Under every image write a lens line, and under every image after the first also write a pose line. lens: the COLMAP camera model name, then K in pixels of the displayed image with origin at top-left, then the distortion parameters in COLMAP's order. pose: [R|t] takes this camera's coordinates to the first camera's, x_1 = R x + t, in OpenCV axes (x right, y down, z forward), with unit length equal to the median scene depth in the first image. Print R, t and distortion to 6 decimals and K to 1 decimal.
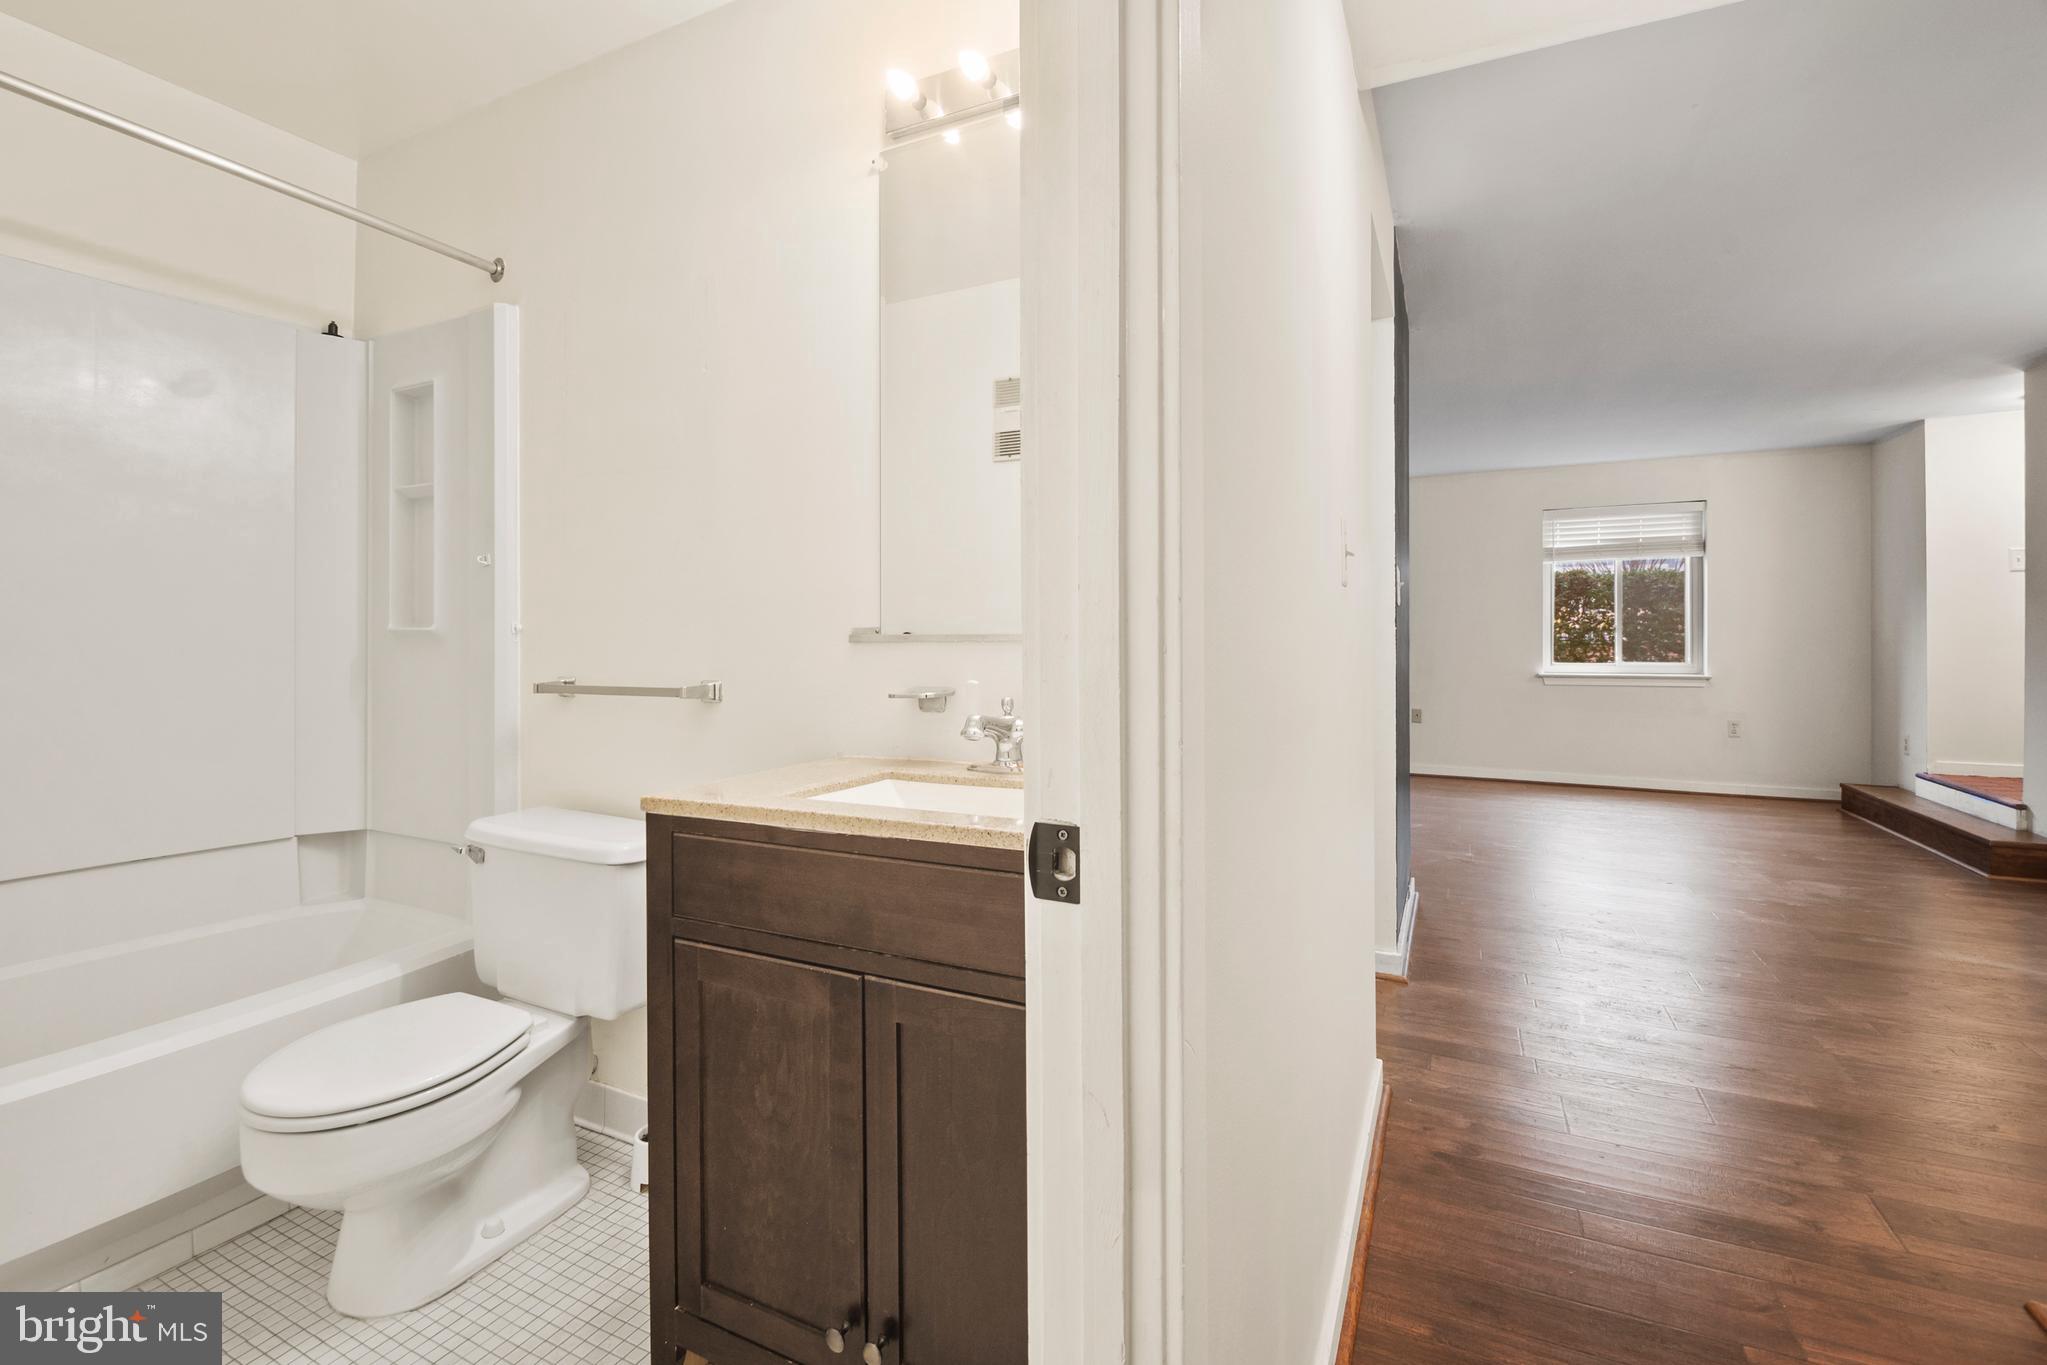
lens RADIAL K [[908.4, 0, 1006.3], [0, 908.4, 659.0], [0, 0, 1]] dist [0.019049, -0.019183]
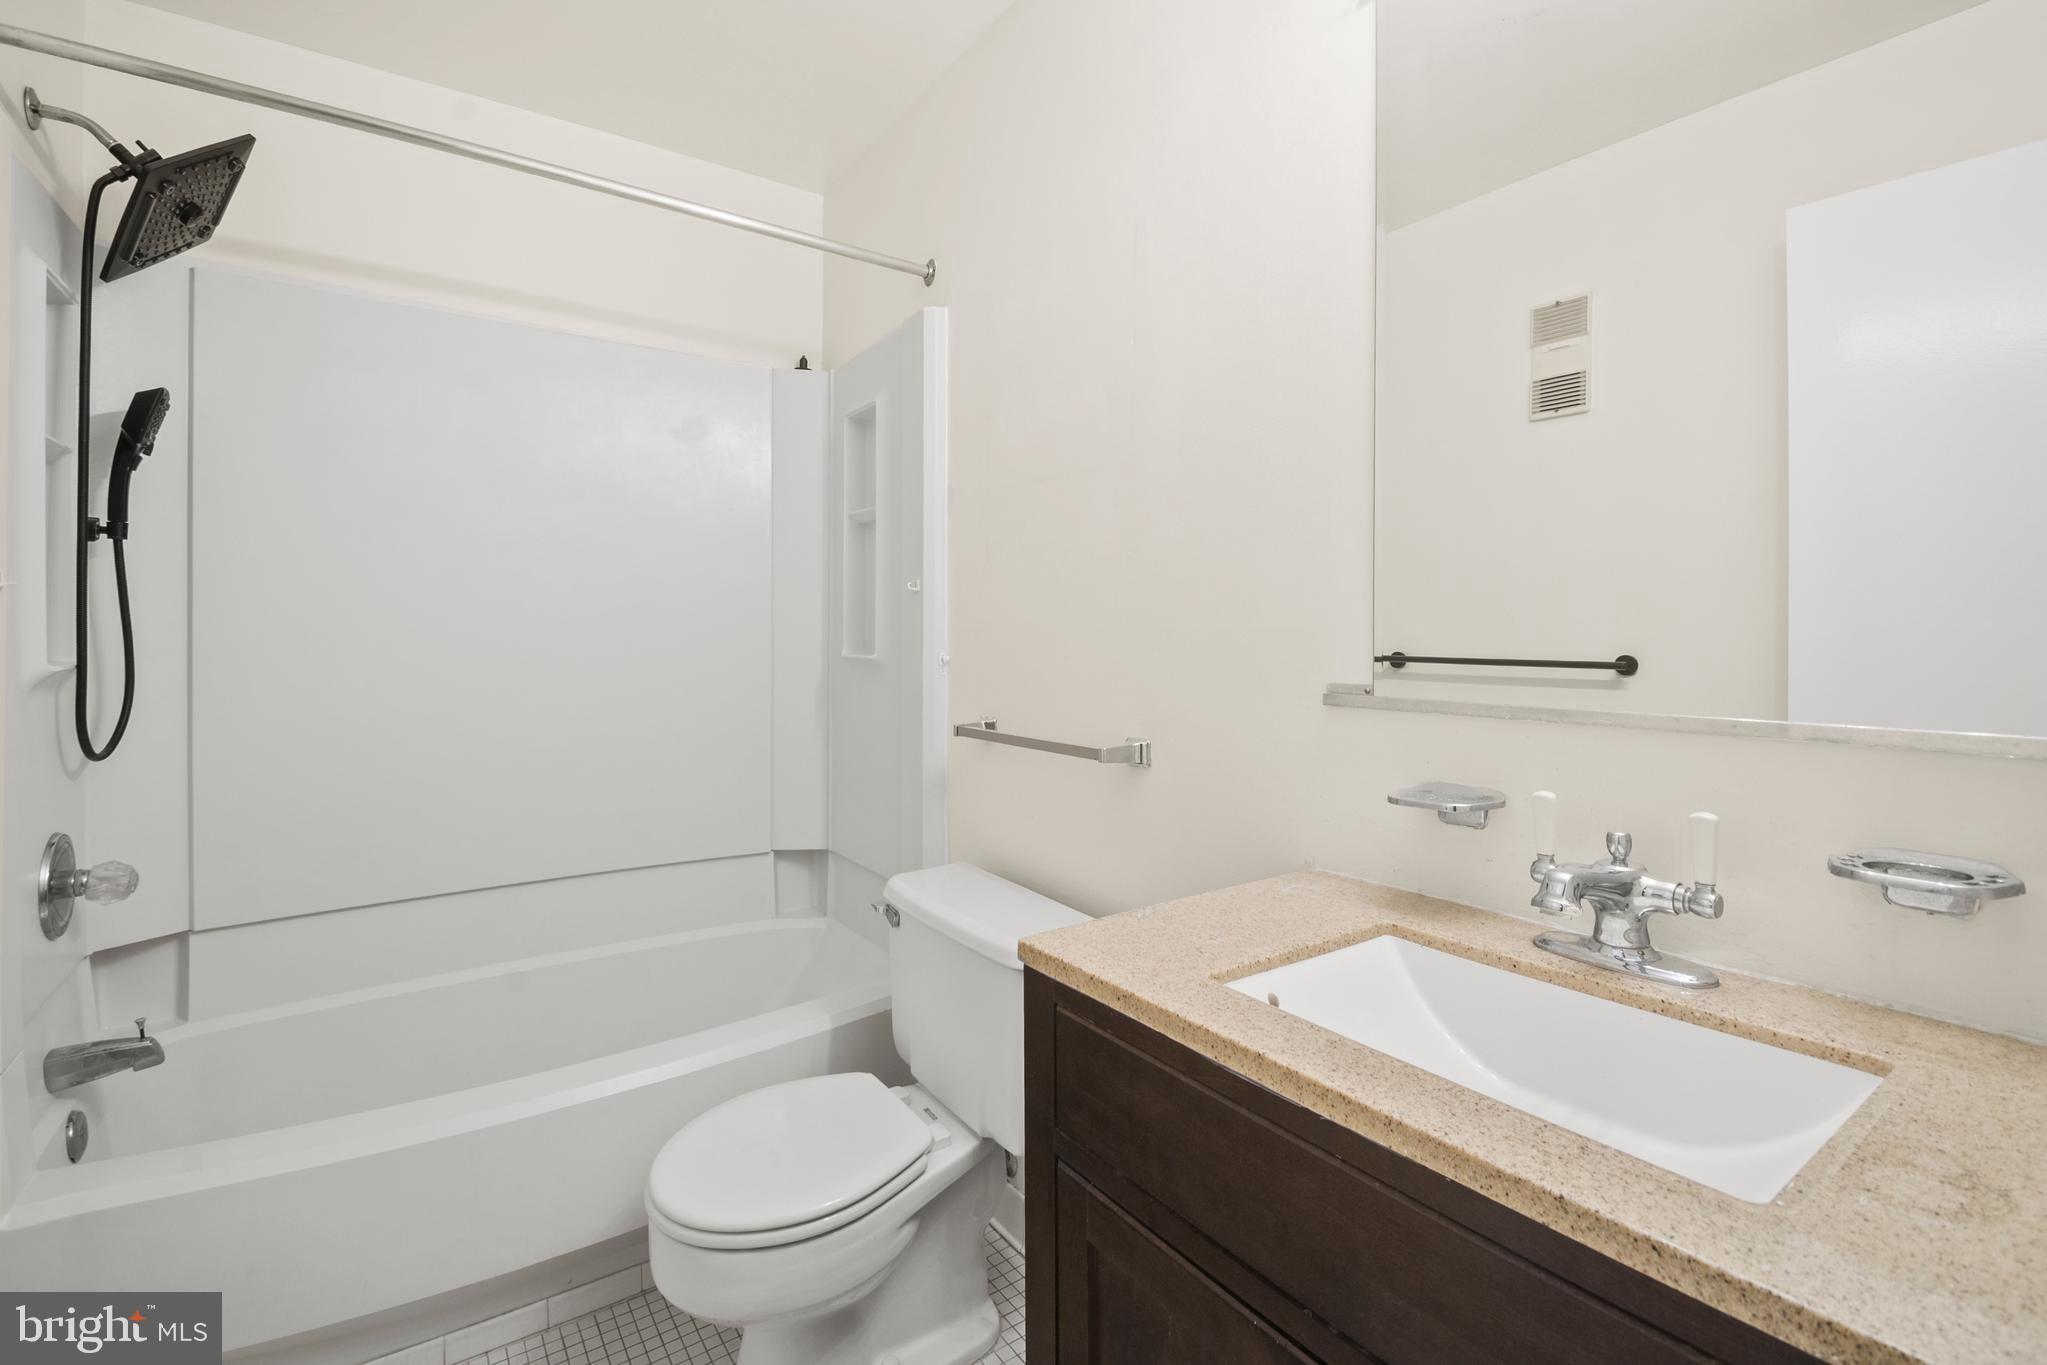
lens RADIAL K [[910.5, 0, 1020.9], [0, 910.5, 637.4], [0, 0, 1]] dist [0.017503, -0.028895]
pose [[0.883704, 0.001387, -0.468045, -0.049299], [-0.007438, 0.999911, -0.011080, -0.054170], [0.467988, 0.013273, 0.883635, 0.268373]]
